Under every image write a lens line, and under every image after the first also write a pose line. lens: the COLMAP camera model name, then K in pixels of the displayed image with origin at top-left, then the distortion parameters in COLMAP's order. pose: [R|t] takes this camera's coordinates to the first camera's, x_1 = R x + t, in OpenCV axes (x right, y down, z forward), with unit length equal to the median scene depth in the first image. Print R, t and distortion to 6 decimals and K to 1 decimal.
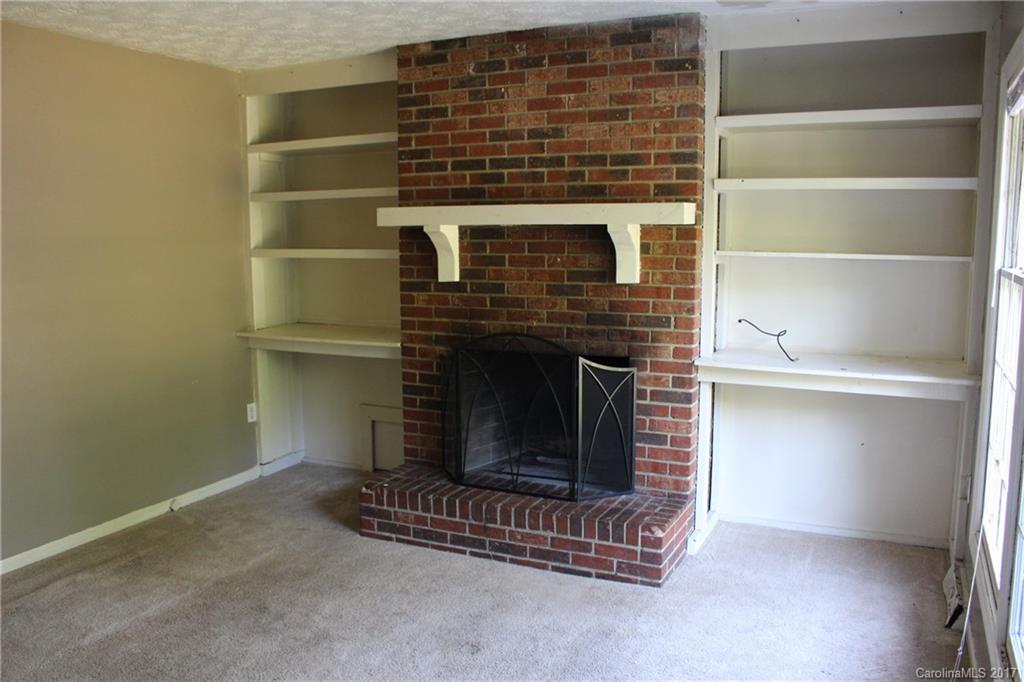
lens RADIAL K [[837.5, 0, 511.8], [0, 837.5, 350.4], [0, 0, 1]] dist [-0.161372, 0.129146]
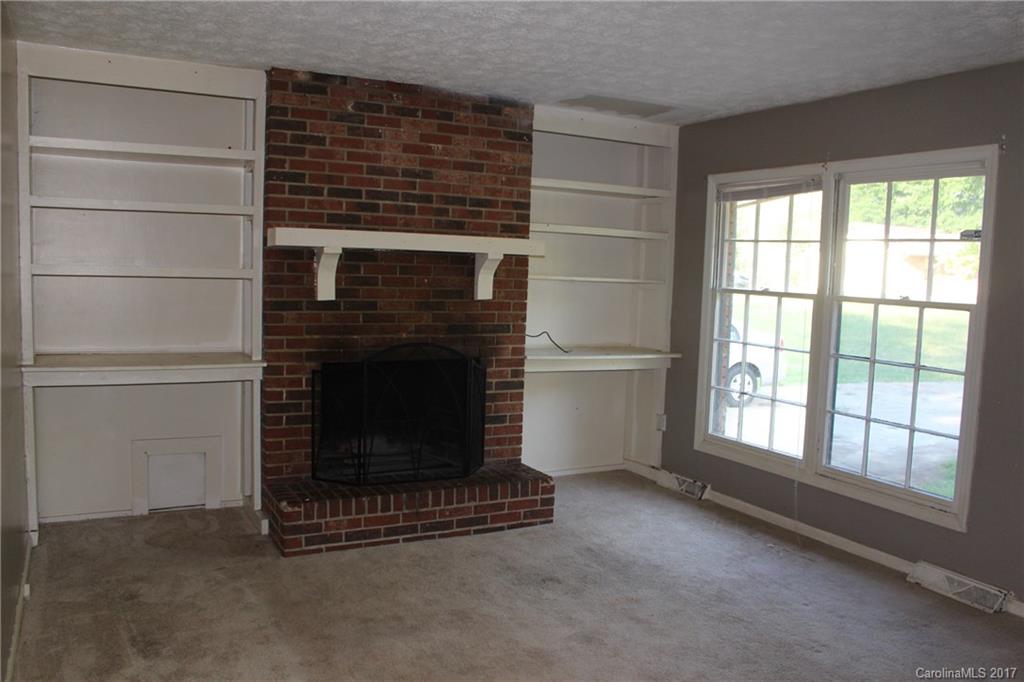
lens RADIAL K [[837.5, 0, 511.8], [0, 837.5, 350.4], [0, 0, 1]] dist [-0.161372, 0.129146]
pose [[0.601371, -0.053078, 0.797205, -0.837042], [0.077367, 0.996970, 0.008016, -0.009313], [-0.795216, 0.056857, 0.603655, 0.189917]]
